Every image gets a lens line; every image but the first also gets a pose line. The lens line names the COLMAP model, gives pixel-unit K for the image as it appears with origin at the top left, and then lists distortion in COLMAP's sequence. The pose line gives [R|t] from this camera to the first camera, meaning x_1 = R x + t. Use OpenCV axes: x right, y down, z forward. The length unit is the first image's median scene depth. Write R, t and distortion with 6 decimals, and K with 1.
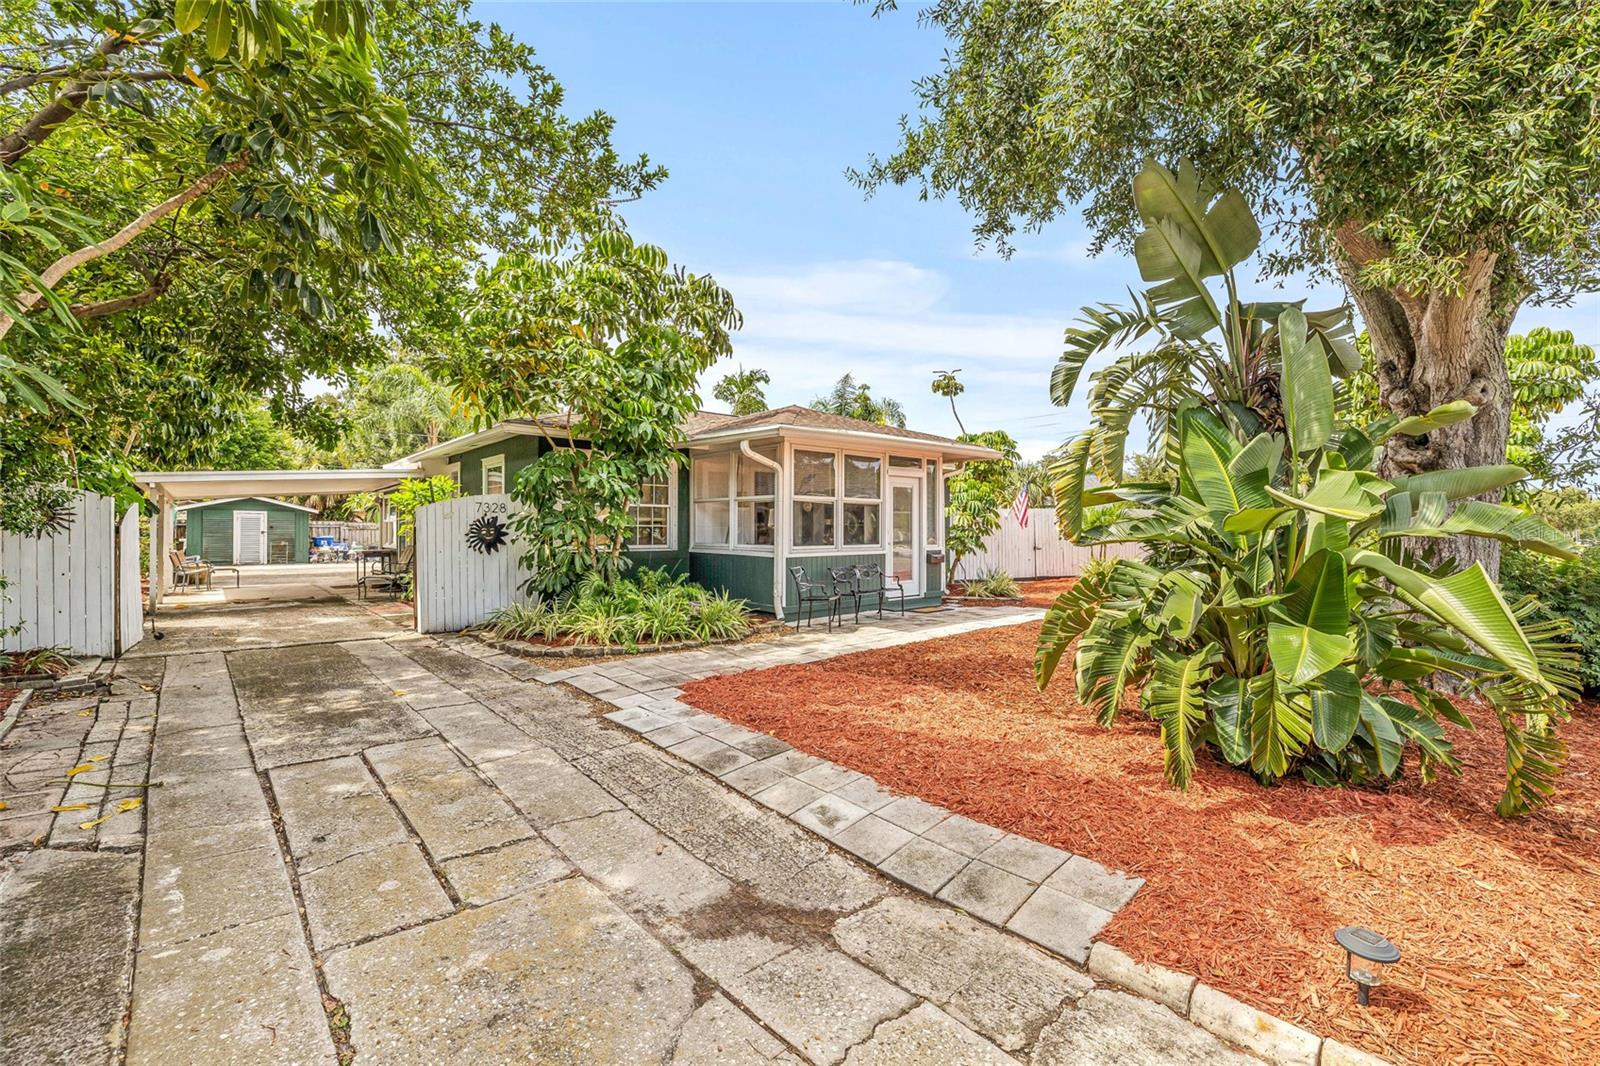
lens RADIAL K [[672.0, 0, 797.0], [0, 672.0, 510.9], [0, 0, 1]] dist [0.002828, 0.000220]
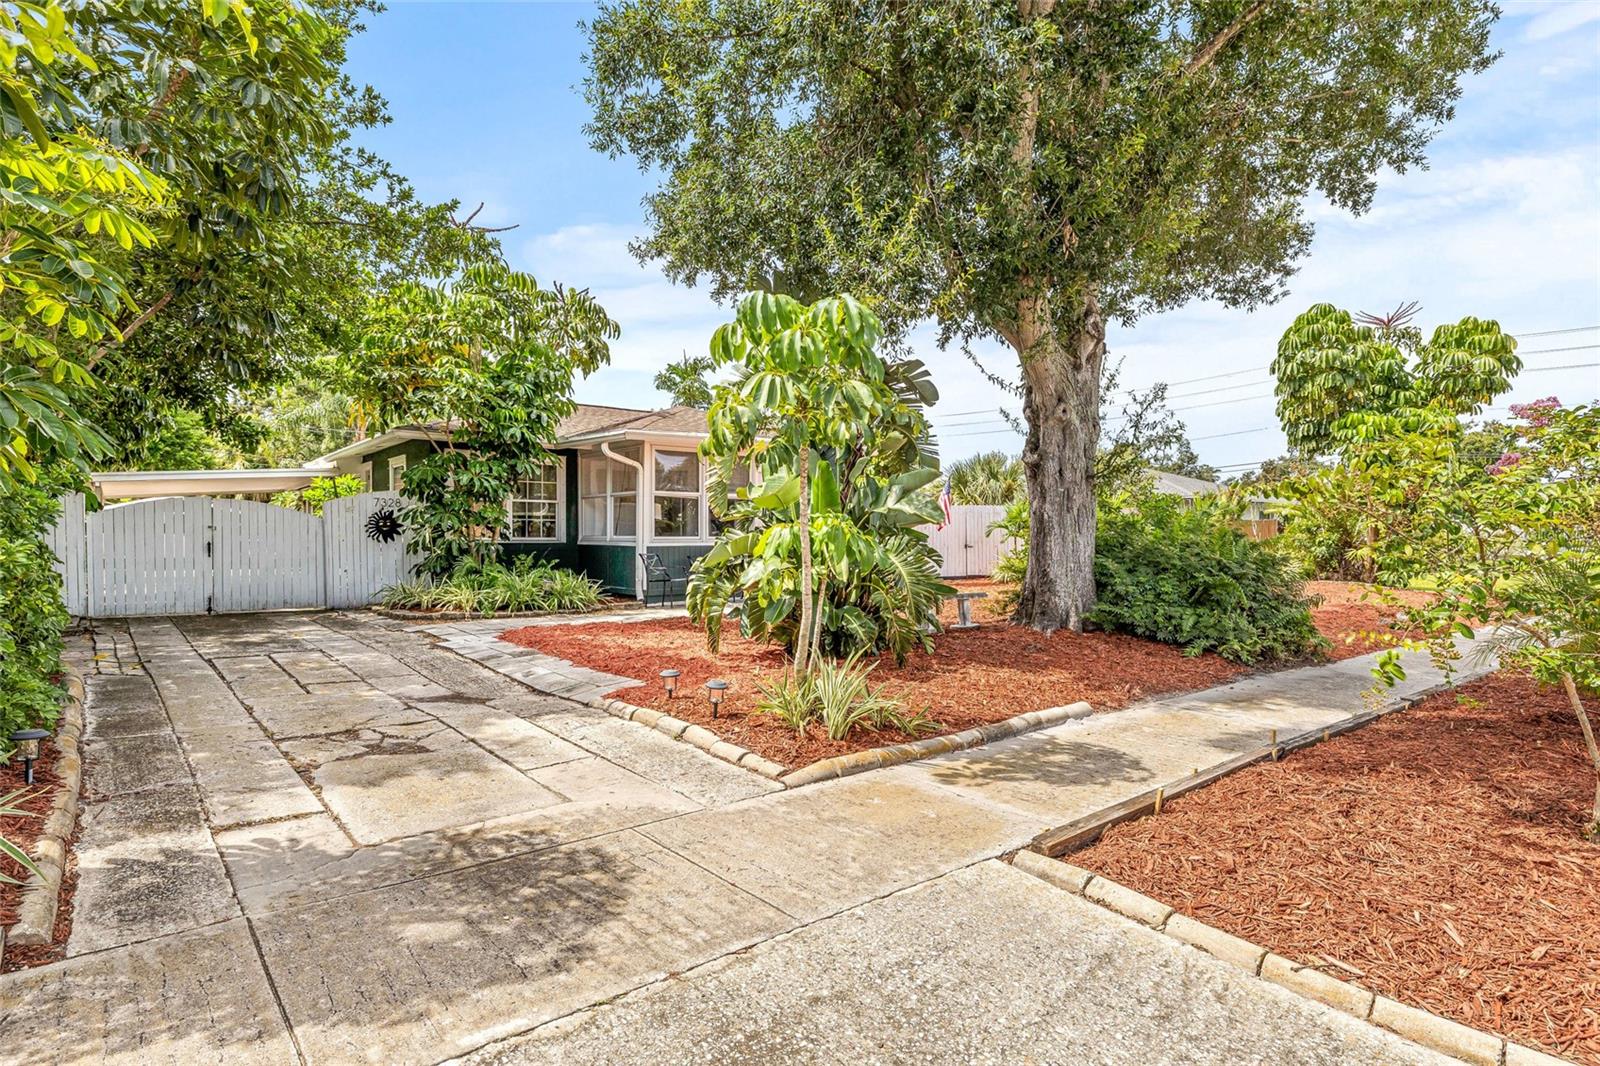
lens RADIAL K [[846.1, 0, 801.2], [0, 846.1, 524.7], [0, 0, 1]] dist [-0.012728, 0.018954]
pose [[0.999371, -0.001858, -0.035405, 0.297146], [0.002283, 0.999926, 0.011972, 0.017400], [0.035380, -0.012045, 0.999301, -0.410067]]
